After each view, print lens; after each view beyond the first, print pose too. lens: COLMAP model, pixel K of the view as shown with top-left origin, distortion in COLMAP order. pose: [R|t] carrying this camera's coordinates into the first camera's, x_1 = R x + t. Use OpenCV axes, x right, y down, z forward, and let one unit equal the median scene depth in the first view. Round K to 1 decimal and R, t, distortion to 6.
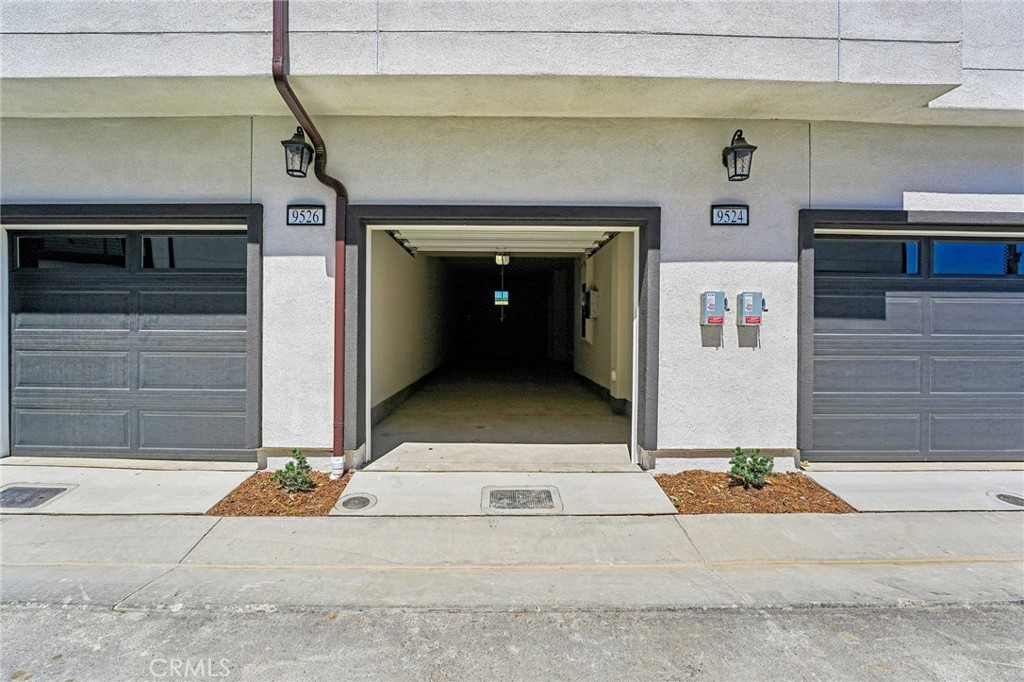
lens RADIAL K [[459.8, 0, 497.4], [0, 459.8, 330.3], [0, 0, 1]] dist [-0.023284, 0.000575]
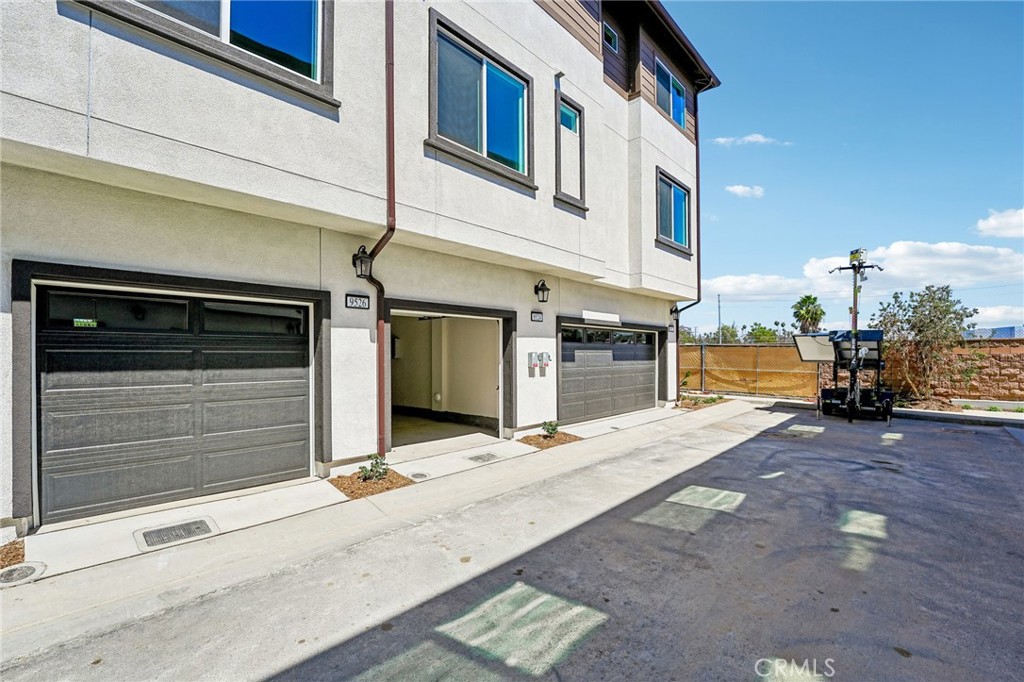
lens RADIAL K [[459.8, 0, 515.3], [0, 459.8, 350.0], [0, 0, 1]] dist [-0.023284, 0.000575]
pose [[0.669949, 0.000261, 0.742407, -1.191944], [0.010157, 0.999903, -0.009517, -0.072568], [-0.742338, 0.013917, 0.669881, -0.394563]]
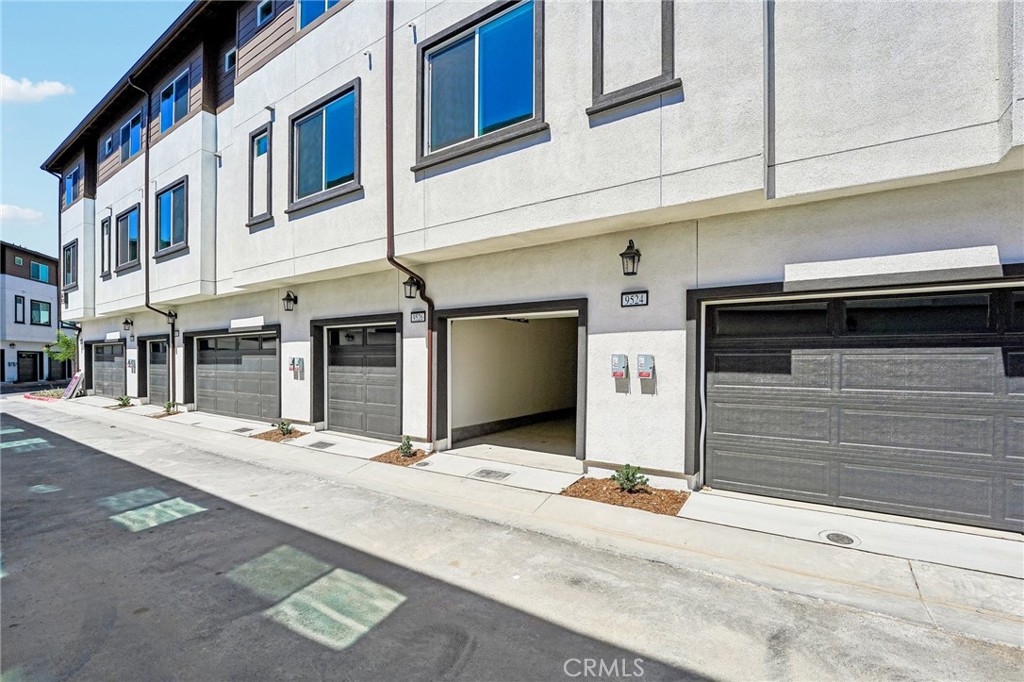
lens RADIAL K [[459.8, 0, 497.5], [0, 459.8, 364.3], [0, 0, 1]] dist [-0.023284, 0.000575]
pose [[0.812512, 0.001352, -0.582943, 0.984323], [0.001155, 0.999992, 0.003929, -0.058180], [0.582943, -0.003866, 0.812504, -0.381194]]
